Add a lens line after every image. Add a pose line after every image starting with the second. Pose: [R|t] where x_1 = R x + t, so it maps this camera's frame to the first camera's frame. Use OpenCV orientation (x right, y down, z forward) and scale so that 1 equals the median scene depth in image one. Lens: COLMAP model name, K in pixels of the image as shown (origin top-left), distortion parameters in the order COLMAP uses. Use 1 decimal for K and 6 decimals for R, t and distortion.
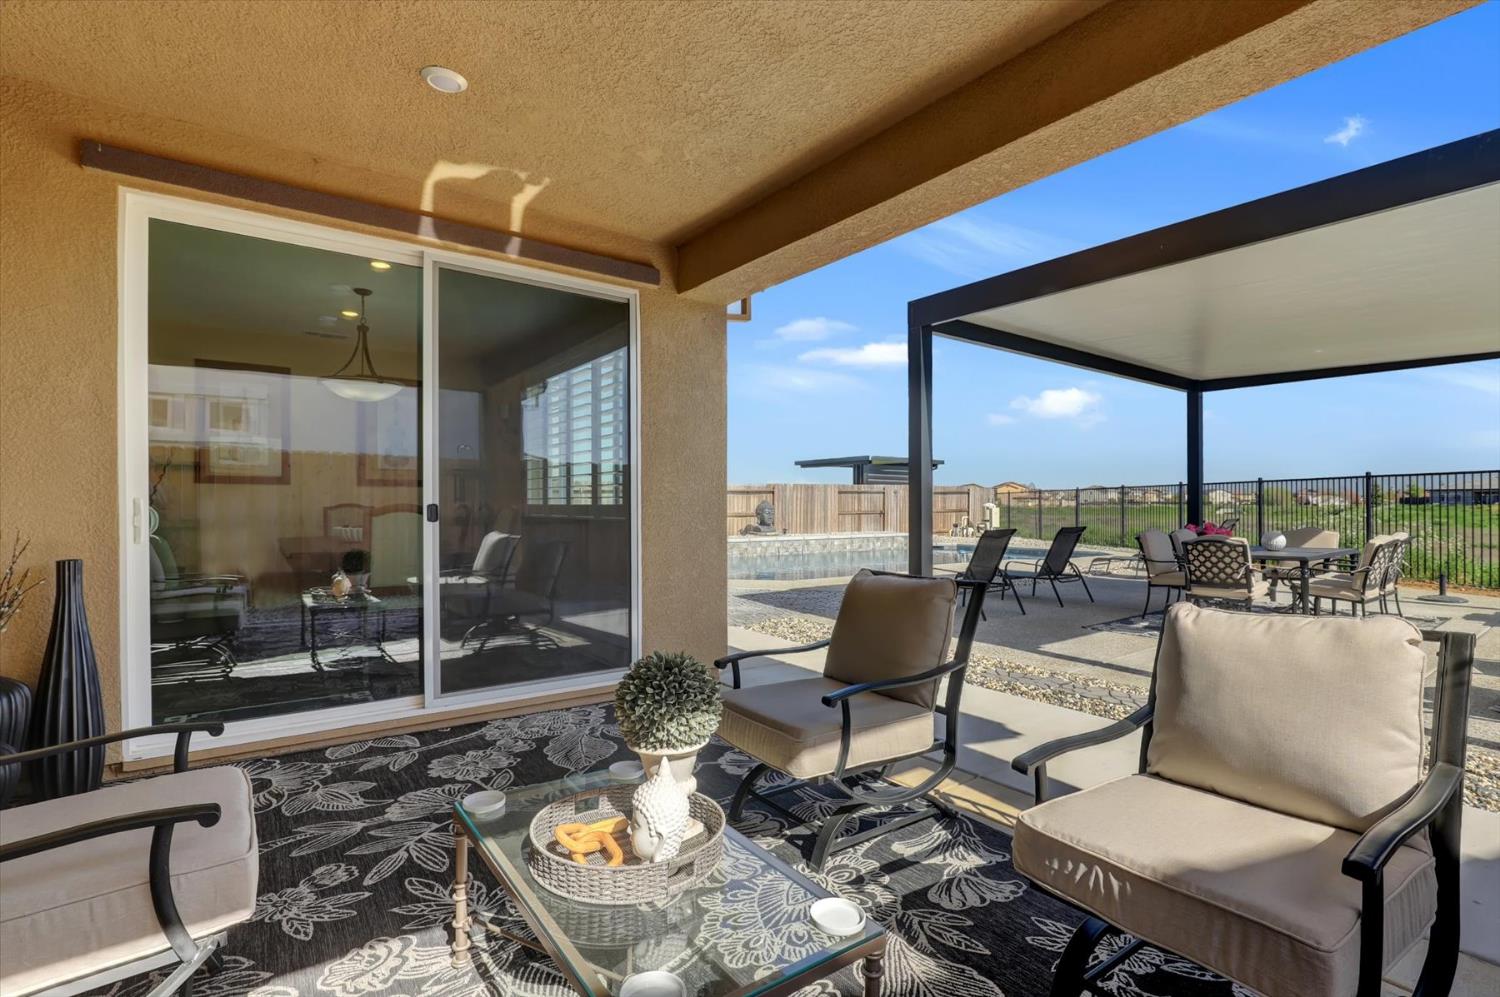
lens RADIAL K [[714.0, 0, 762.6], [0, 714.0, 508.1], [0, 0, 1]] dist [0.001832, 0.000468]
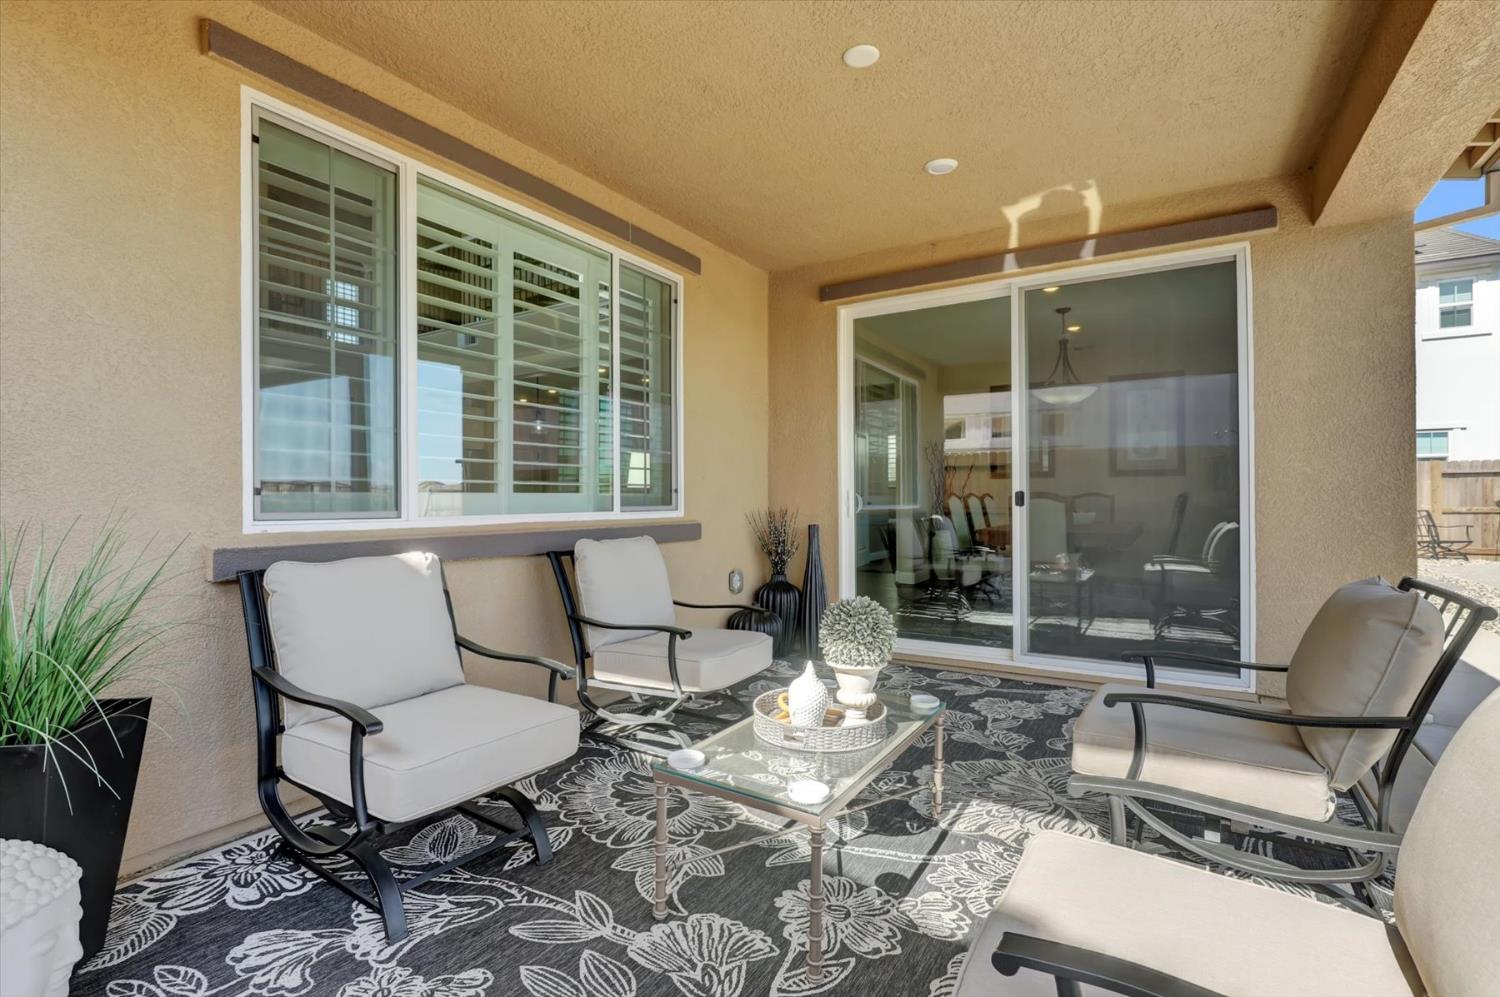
lens RADIAL K [[714.0, 0, 758.6], [0, 714.0, 498.4], [0, 0, 1]] dist [0.001832, 0.000468]
pose [[0.377102, -0.004697, -0.926160, 0.483379], [0.002010, 0.999989, -0.004254, 0.010730], [0.926169, -0.000257, 0.377108, 0.149023]]
